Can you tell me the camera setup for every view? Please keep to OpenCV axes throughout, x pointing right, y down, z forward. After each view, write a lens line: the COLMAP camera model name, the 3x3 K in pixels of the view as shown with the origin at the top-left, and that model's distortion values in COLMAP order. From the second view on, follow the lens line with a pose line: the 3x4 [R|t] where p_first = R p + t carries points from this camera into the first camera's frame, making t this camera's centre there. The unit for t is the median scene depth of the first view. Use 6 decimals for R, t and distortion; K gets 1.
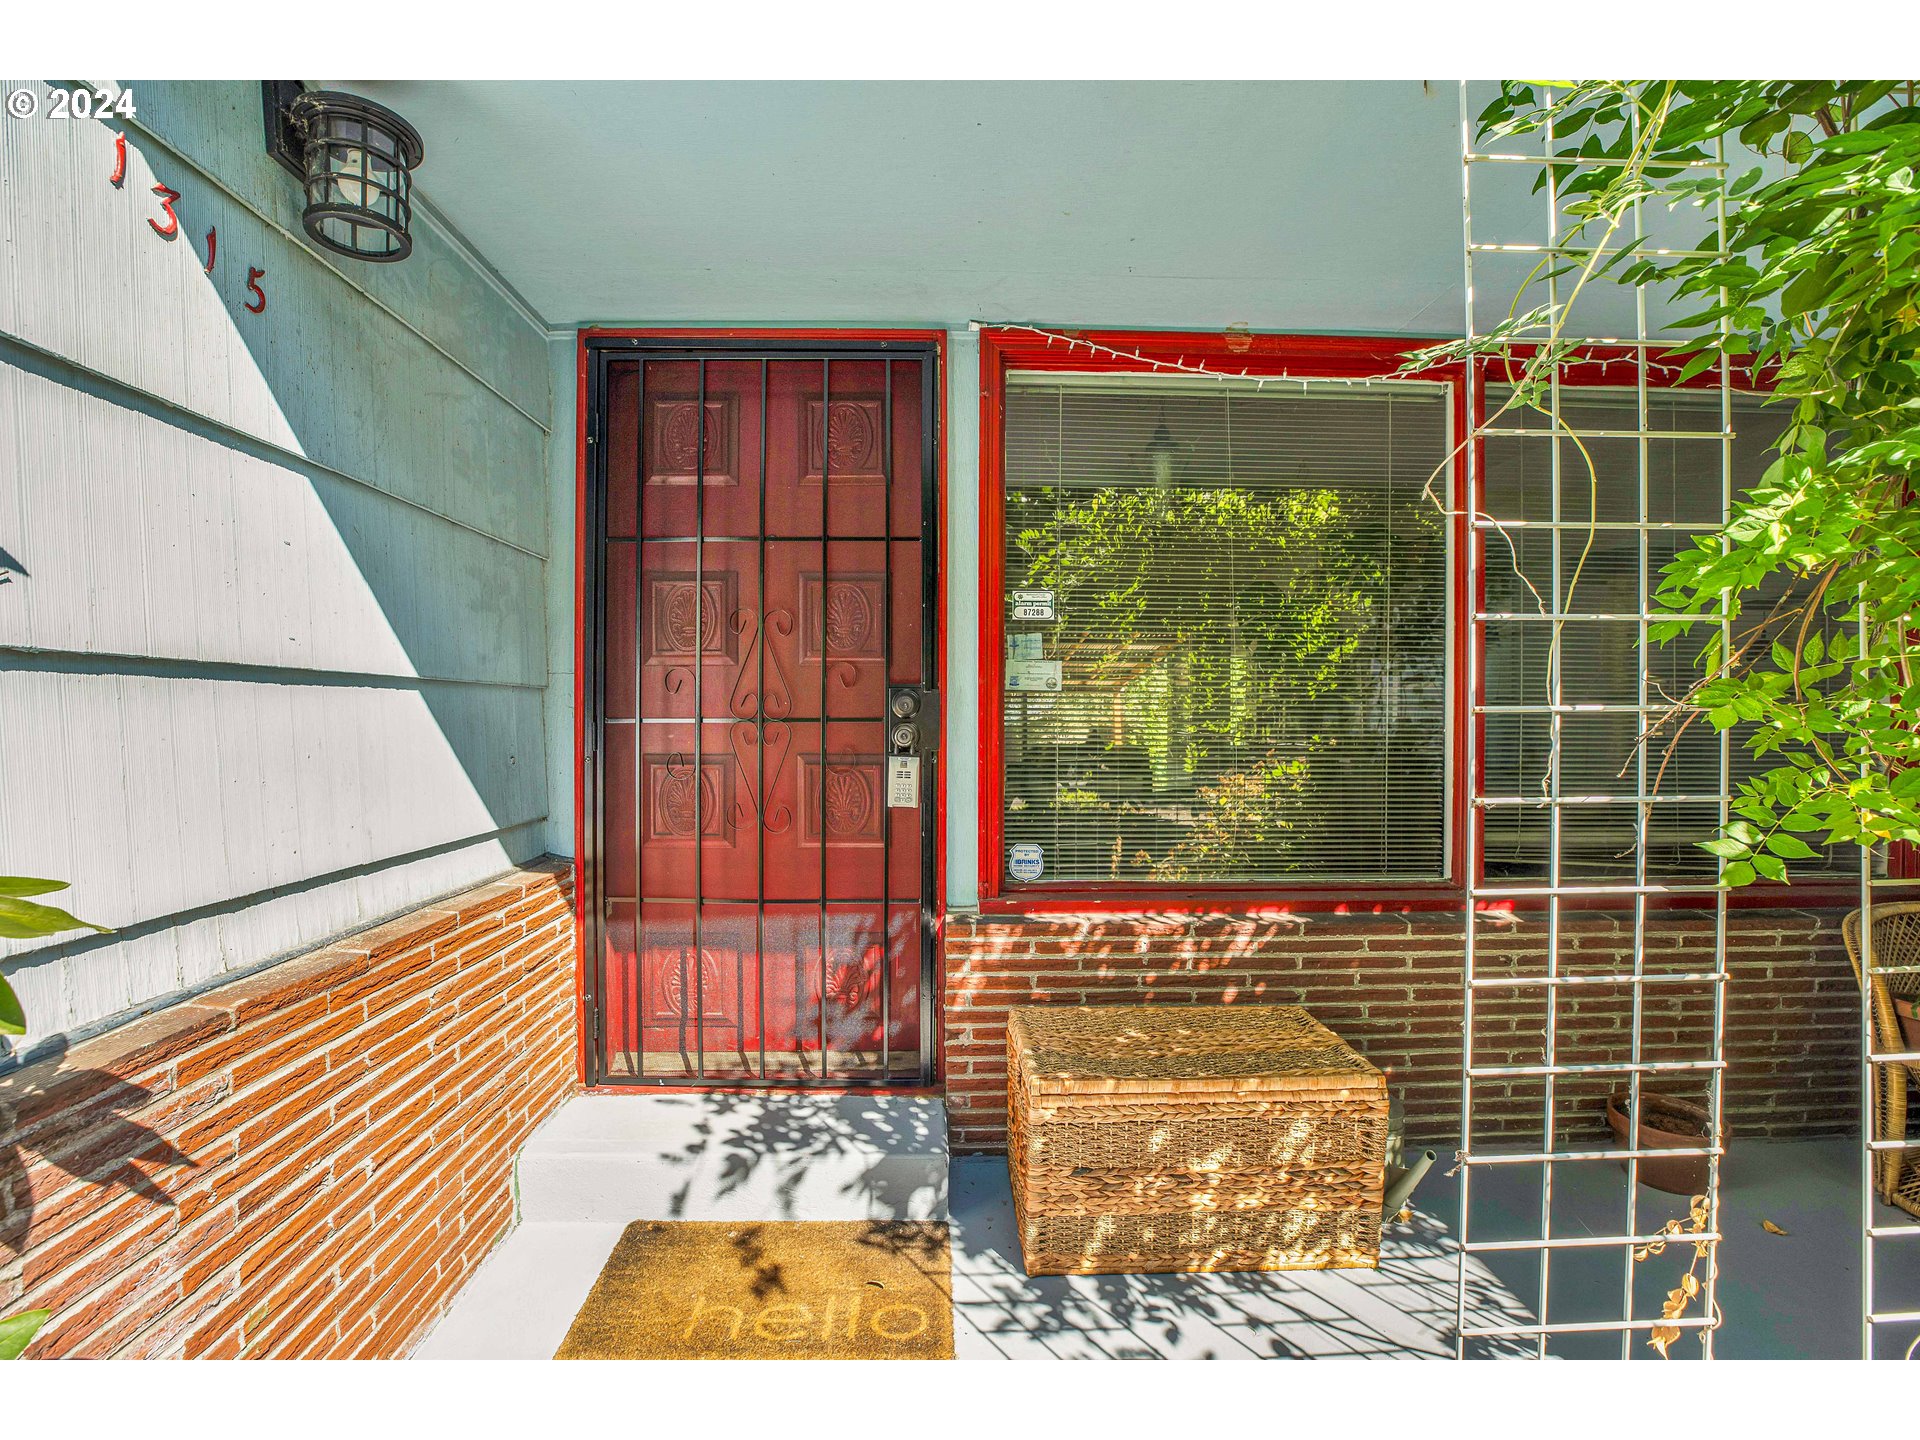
lens RADIAL K [[910.7, 0, 960.0], [0, 910.7, 720.0], [0, 0, 1]] dist [-0.020784, 0.001253]
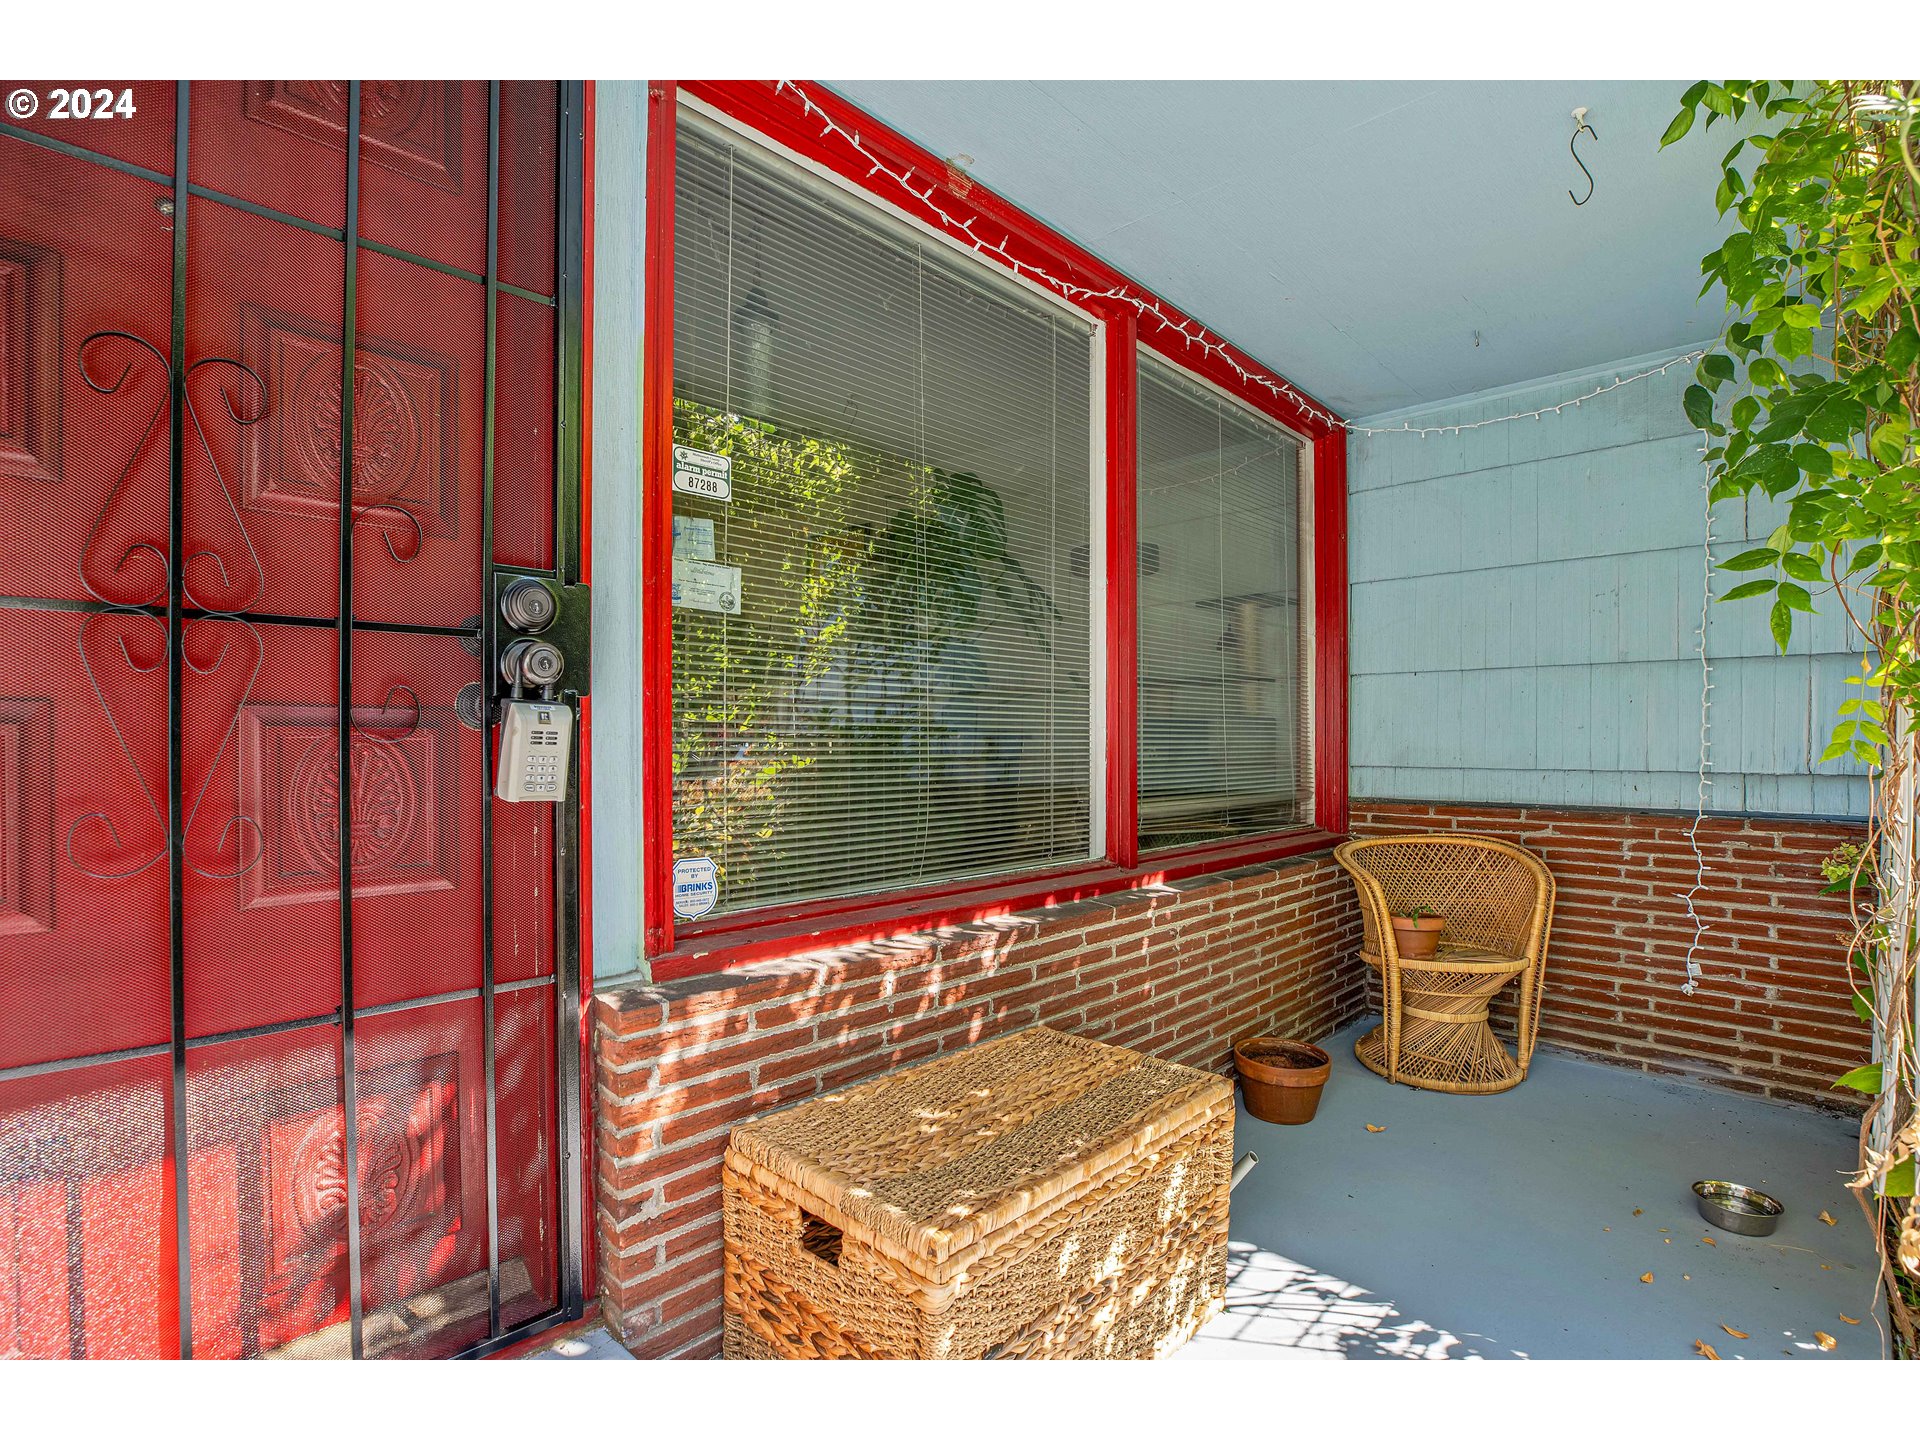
lens RADIAL K [[951.7, 0, 962.1], [0, 951.7, 745.5], [0, 0, 1]] dist [-0.024407, -0.000091]
pose [[0.704760, -0.003617, 0.709437, -0.273356], [0.000768, 0.999990, 0.004336, 0.061464], [-0.709446, -0.002511, 0.704756, 0.449386]]
